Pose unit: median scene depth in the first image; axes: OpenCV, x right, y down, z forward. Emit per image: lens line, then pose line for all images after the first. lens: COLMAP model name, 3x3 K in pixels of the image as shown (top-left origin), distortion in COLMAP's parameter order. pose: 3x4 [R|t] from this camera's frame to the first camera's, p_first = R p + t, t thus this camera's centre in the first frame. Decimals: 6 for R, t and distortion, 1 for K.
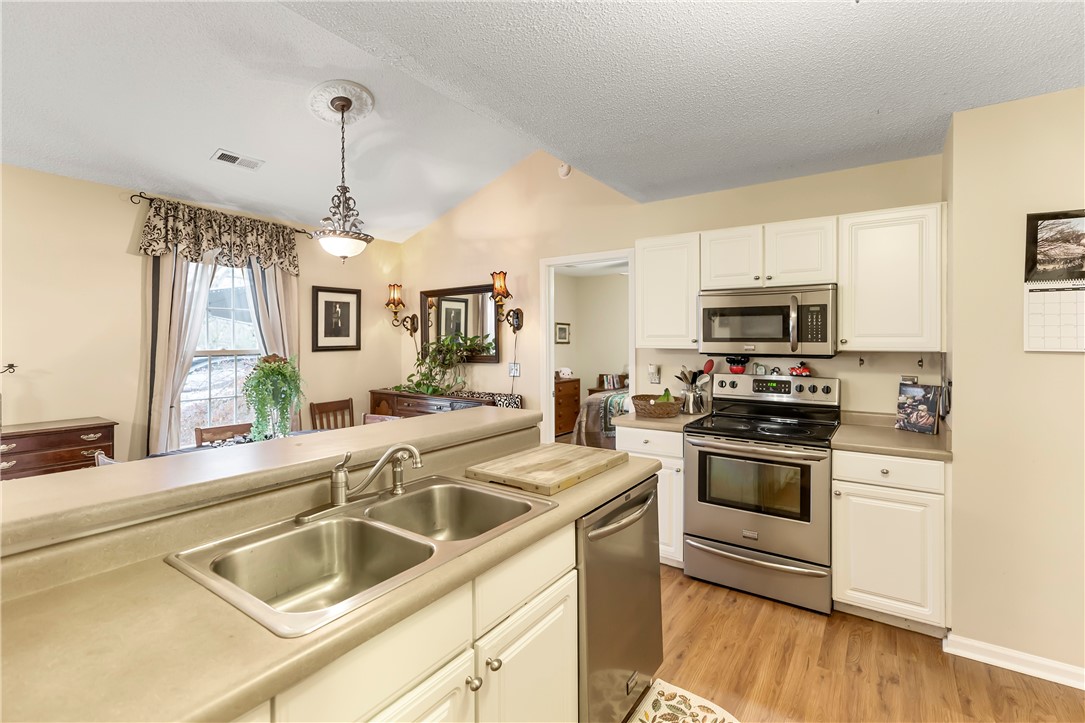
lens RADIAL K [[496.7, 0, 541.5], [0, 496.7, 352.4], [0, 0, 1]] dist [0.010908, -0.001149]
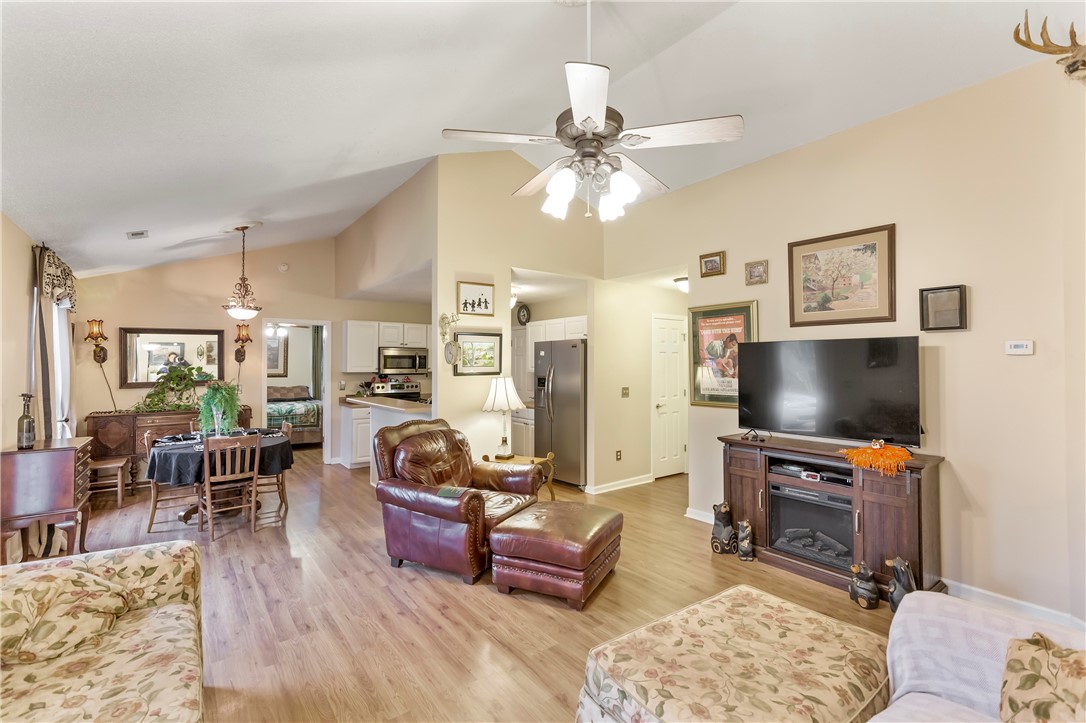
lens RADIAL K [[497.2, 0, 553.5], [0, 497.2, 357.9], [0, 0, 1]] dist [0.010908, -0.001149]
pose [[0.288736, 0.010714, 0.957349, -1.781983], [0.025705, 0.999490, -0.018938, -0.008829], [-0.957064, 0.030076, 0.288314, -0.483960]]
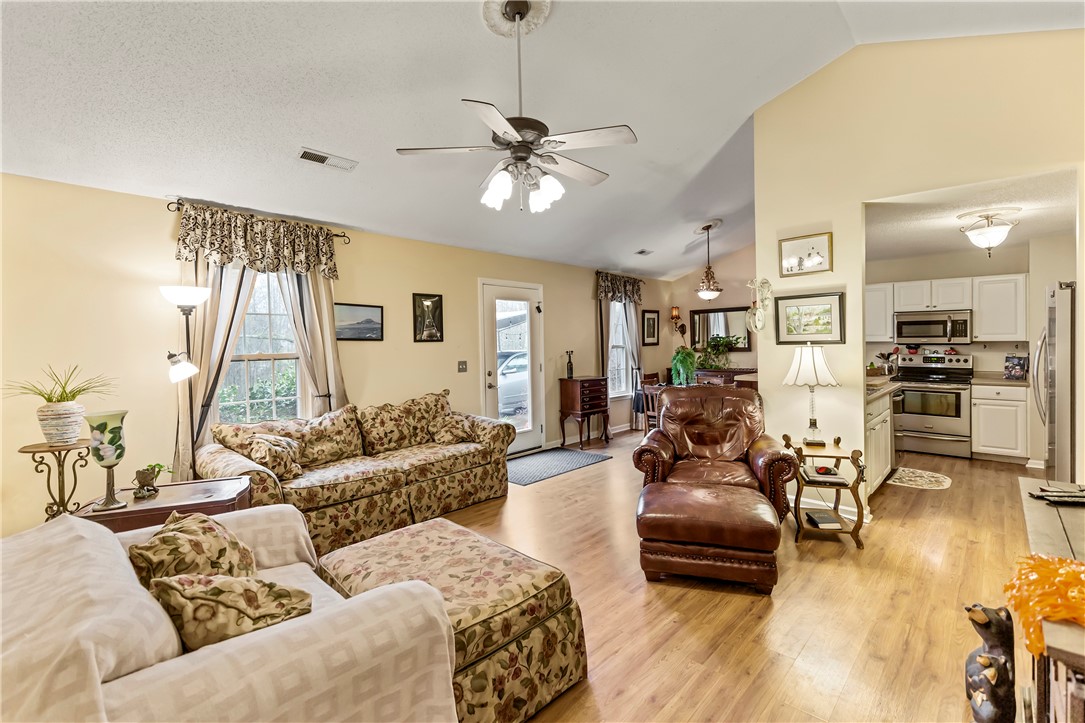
lens RADIAL K [[496.7, 0, 543.7], [0, 496.7, 353.4], [0, 0, 1]] dist [0.010908, -0.001149]
pose [[0.990715, -0.008067, -0.135717, -0.852945], [0.008412, 0.999963, 0.001965, 0.026853], [0.135696, -0.003088, 0.990746, -1.250684]]
